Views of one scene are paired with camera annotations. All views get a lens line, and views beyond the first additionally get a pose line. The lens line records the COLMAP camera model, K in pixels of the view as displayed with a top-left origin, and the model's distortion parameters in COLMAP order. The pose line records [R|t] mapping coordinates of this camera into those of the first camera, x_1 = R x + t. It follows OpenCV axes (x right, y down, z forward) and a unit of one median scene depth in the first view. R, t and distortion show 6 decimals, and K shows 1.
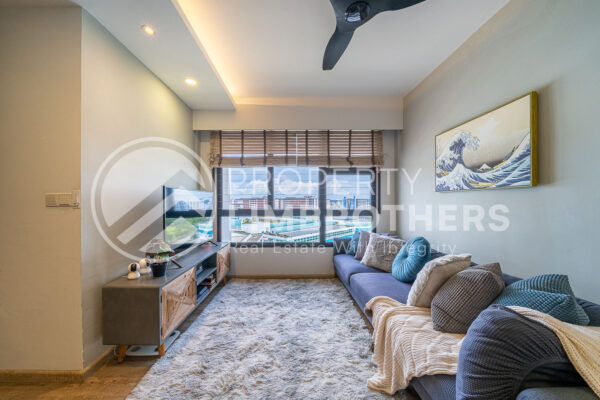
lens RADIAL K [[214.4, 0, 297.4], [0, 214.4, 202.2], [0, 0, 1]] dist [-0.001646, -0.000154]
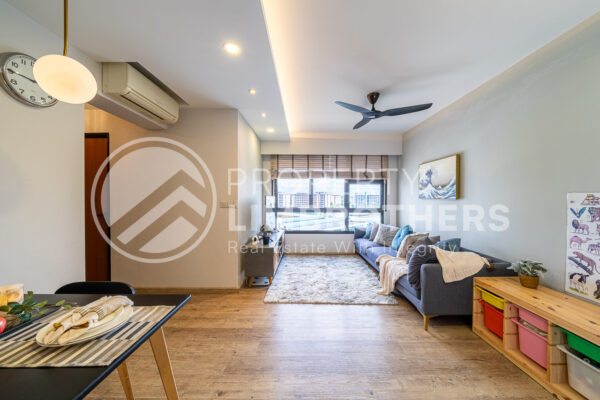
lens RADIAL K [[214.4, 0, 308.5], [0, 214.4, 200.7], [0, 0, 1]] dist [-0.001646, -0.000154]
pose [[0.999980, 0.006265, -0.000402, -0.176758], [-0.006260, 0.999912, 0.011709, -0.039248], [0.000476, -0.011707, 0.999931, -0.560985]]
